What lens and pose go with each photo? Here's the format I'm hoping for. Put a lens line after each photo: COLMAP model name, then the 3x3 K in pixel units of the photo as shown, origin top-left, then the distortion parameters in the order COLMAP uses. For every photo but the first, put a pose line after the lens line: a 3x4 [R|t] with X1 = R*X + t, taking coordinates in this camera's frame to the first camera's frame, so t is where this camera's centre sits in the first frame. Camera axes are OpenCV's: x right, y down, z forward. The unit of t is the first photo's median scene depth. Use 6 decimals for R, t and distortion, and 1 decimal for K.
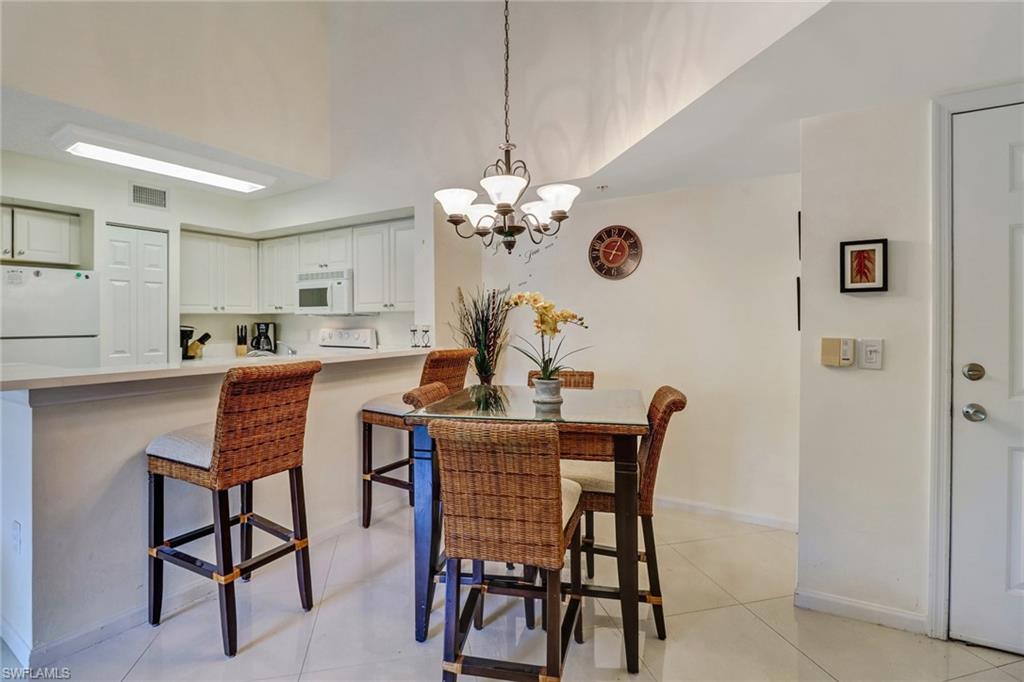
lens RADIAL K [[506.7, 0, 512.7], [0, 506.7, 323.3], [0, 0, 1]] dist [0.029539, -0.014566]
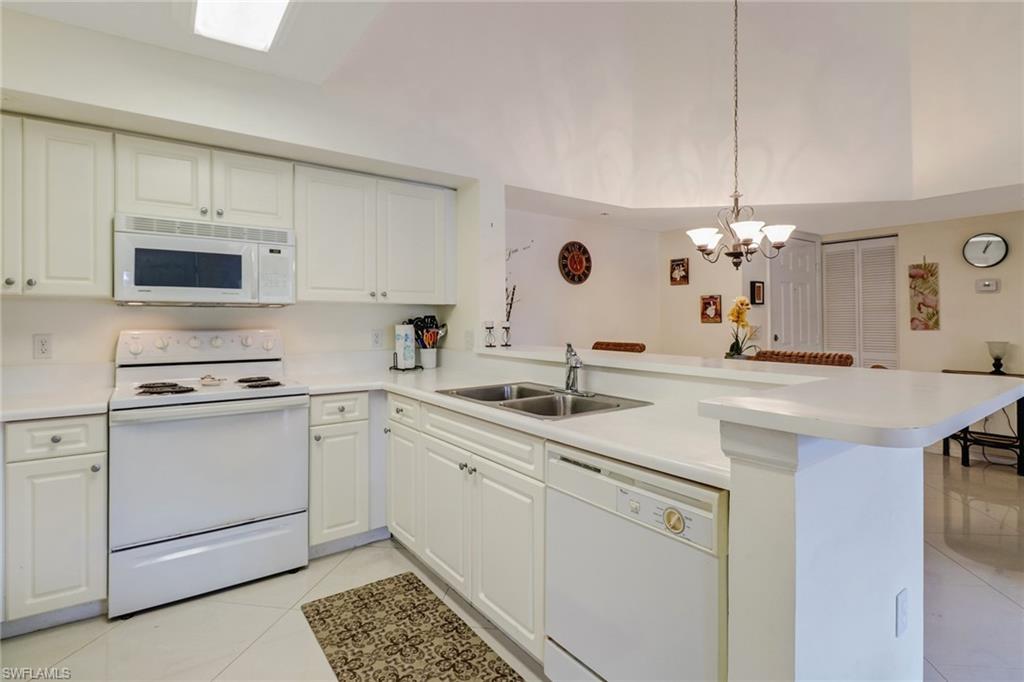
lens RADIAL K [[506.7, 0, 512.7], [0, 506.7, 323.3], [0, 0, 1]] dist [0.029539, -0.014566]
pose [[0.367847, -0.007989, 0.929852, -0.809296], [0.000735, 0.999965, 0.008300, -0.000198], [-0.929886, -0.002369, 0.367840, 0.539367]]
